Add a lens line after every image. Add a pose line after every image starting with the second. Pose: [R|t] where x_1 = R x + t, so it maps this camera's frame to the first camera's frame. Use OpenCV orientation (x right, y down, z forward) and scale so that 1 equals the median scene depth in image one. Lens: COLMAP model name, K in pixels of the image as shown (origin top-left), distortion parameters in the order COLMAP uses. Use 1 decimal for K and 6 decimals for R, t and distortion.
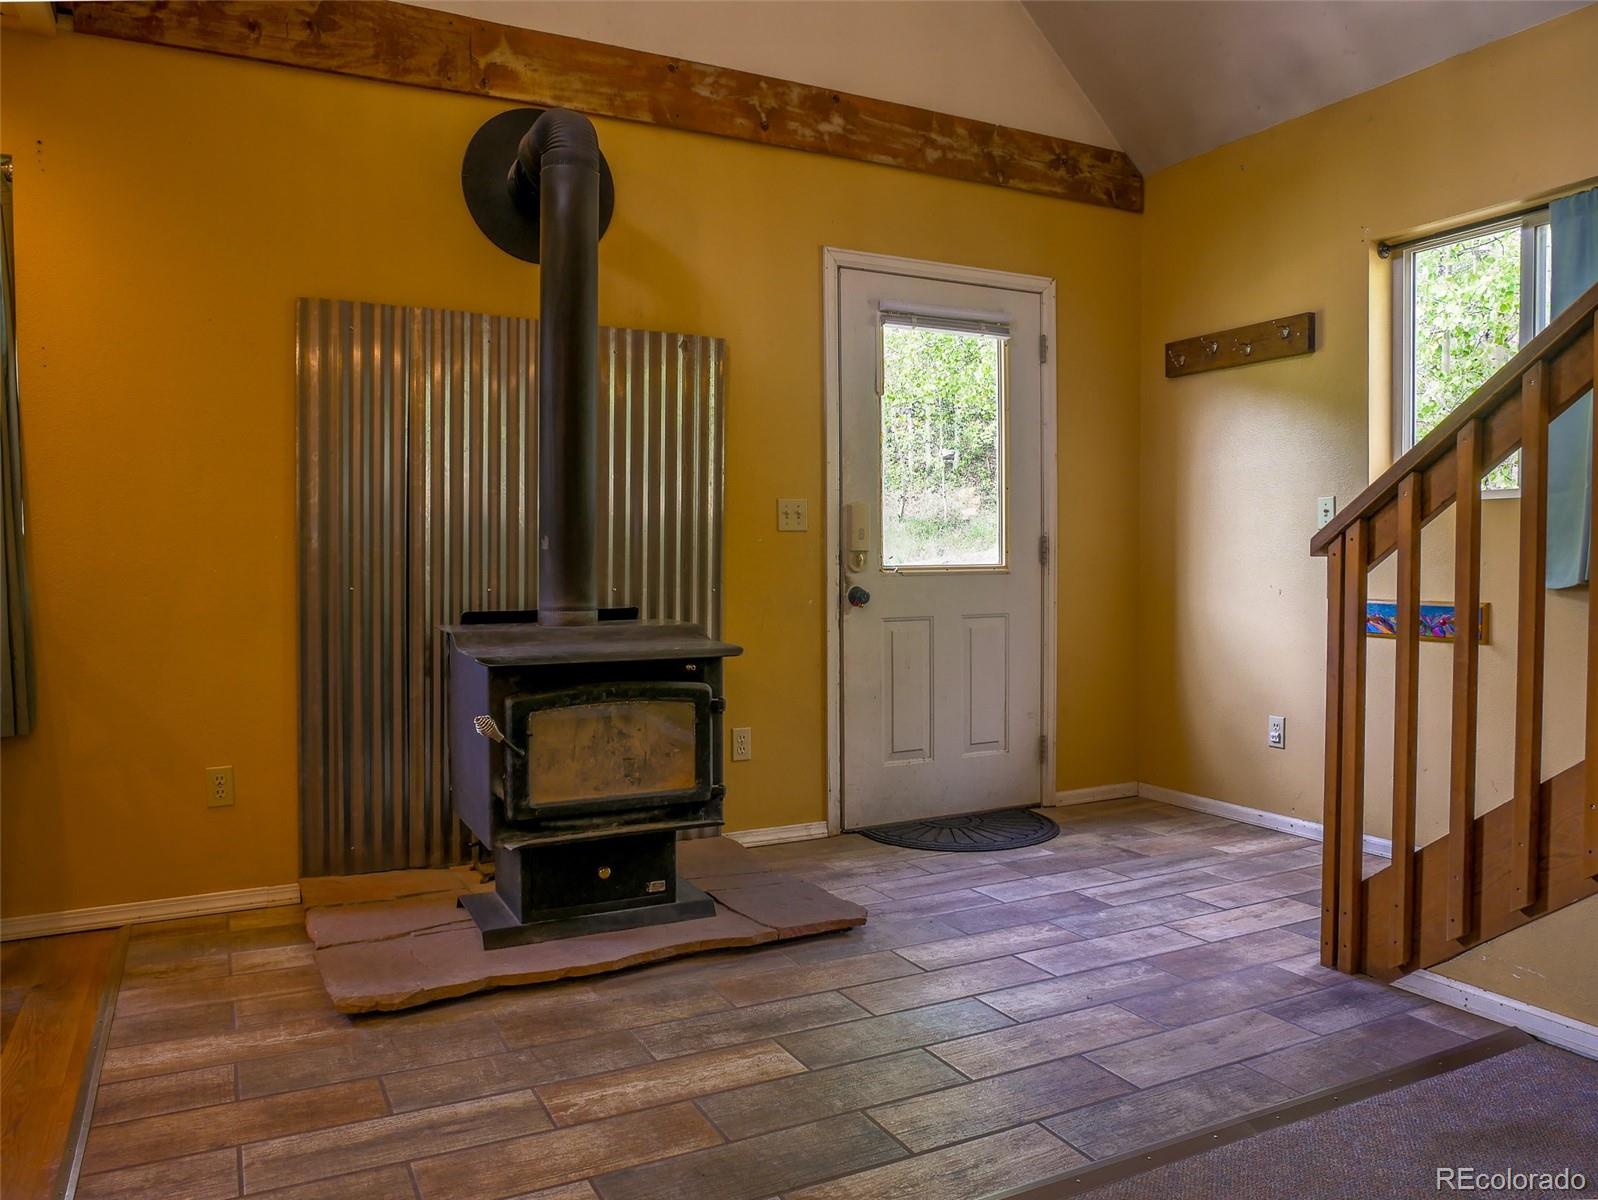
lens RADIAL K [[1137.0, 0, 811.3], [0, 1137.0, 603.1], [0, 0, 1]] dist [-0.045320, 0.013712]
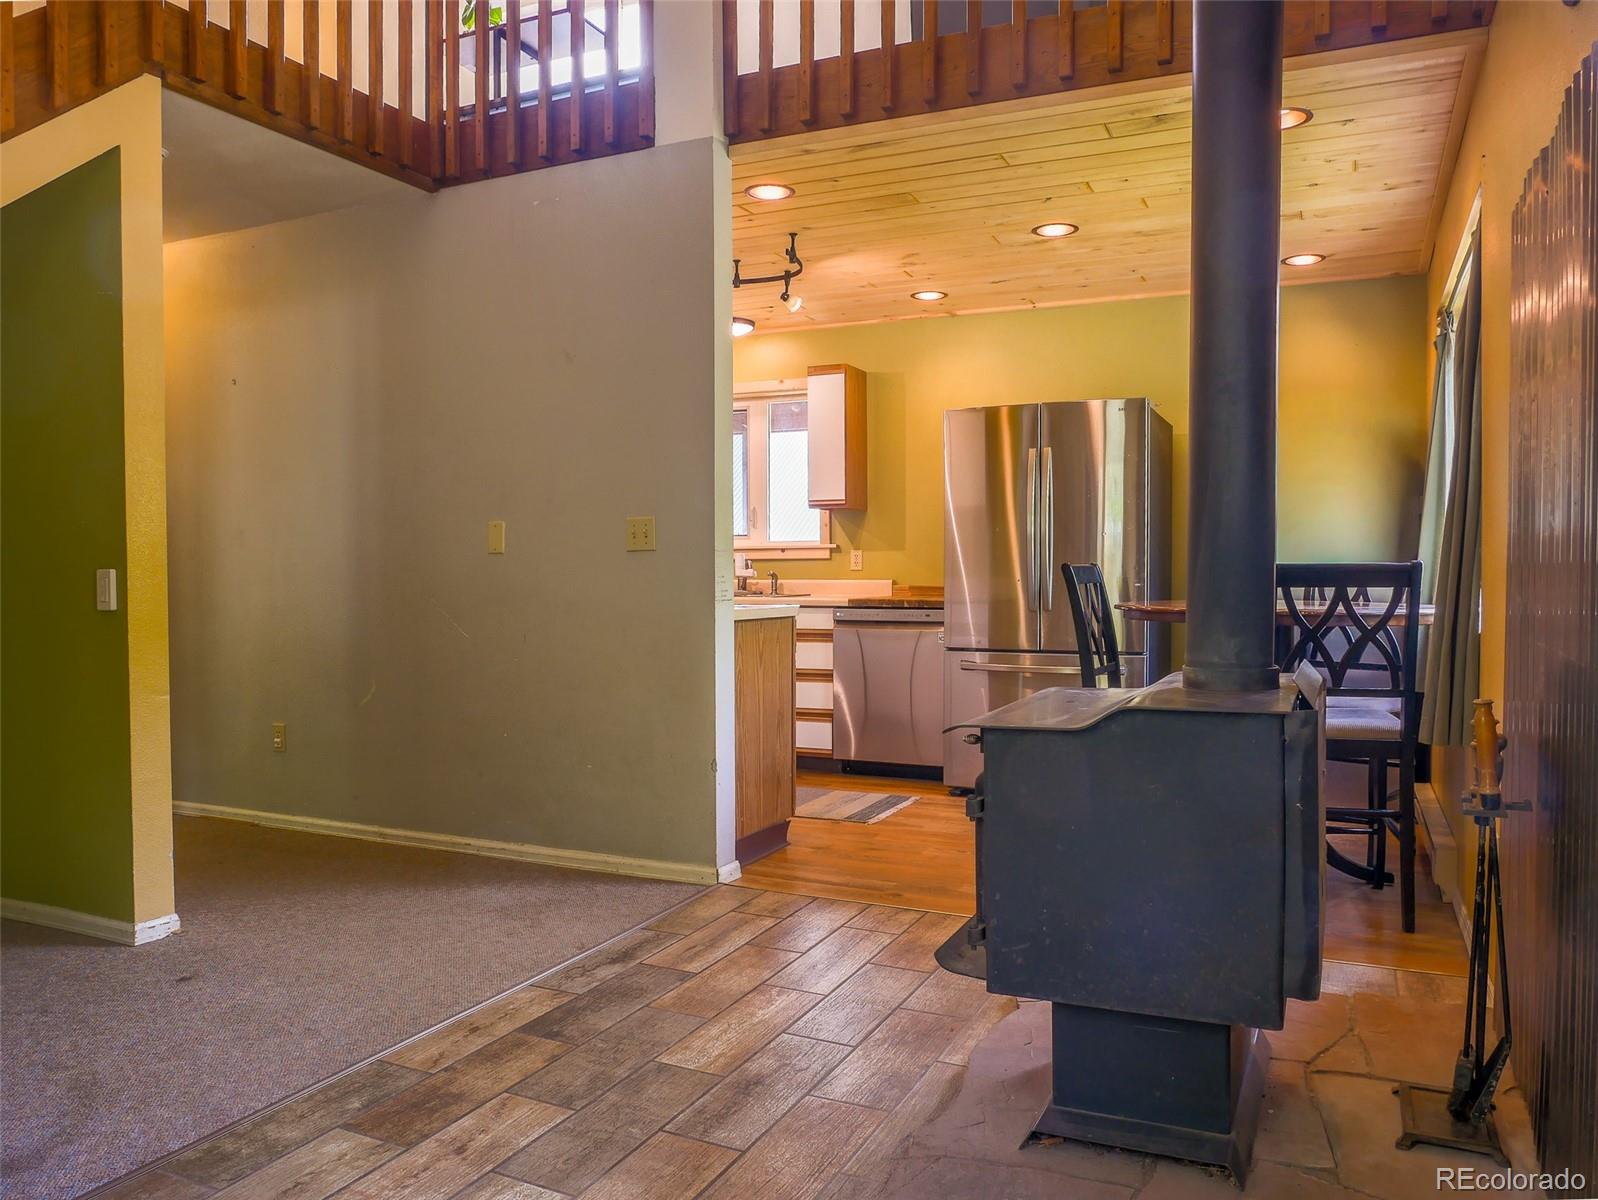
lens RADIAL K [[1160.7, 0, 799.0], [0, 1160.7, 600.0], [0, 0, 1]] dist [-0.033420, 0.006319]
pose [[-0.797254, 0.019265, -0.603336, 0.352599], [-0.019767, 0.998121, 0.057991, -0.059897], [0.603320, 0.058159, -0.795376, 1.250704]]
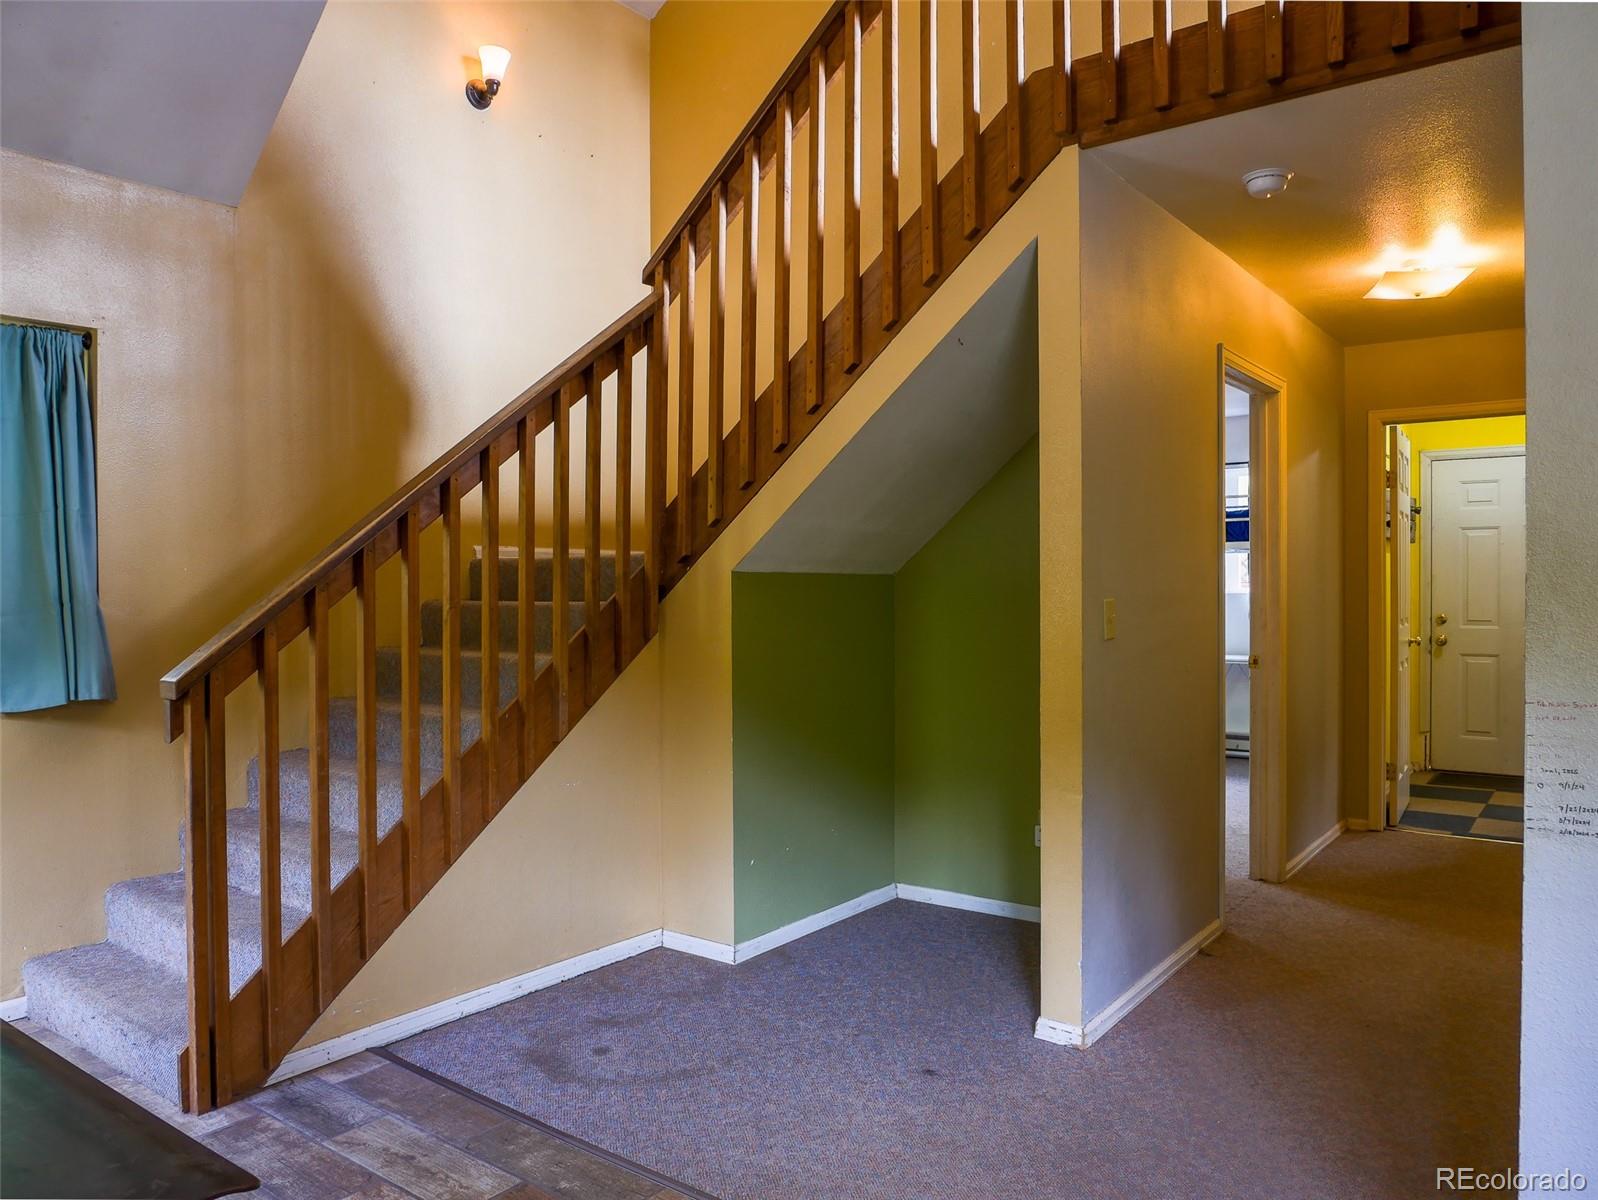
lens RADIAL K [[1137.0, 0, 811.3], [0, 1137.0, 603.1], [0, 0, 1]] dist [-0.045320, 0.013712]
pose [[-0.433702, -0.002433, 0.901053, -0.512166], [0.041296, 0.998892, 0.022574, -0.093609], [-0.900110, 0.047001, -0.433121, 0.741716]]
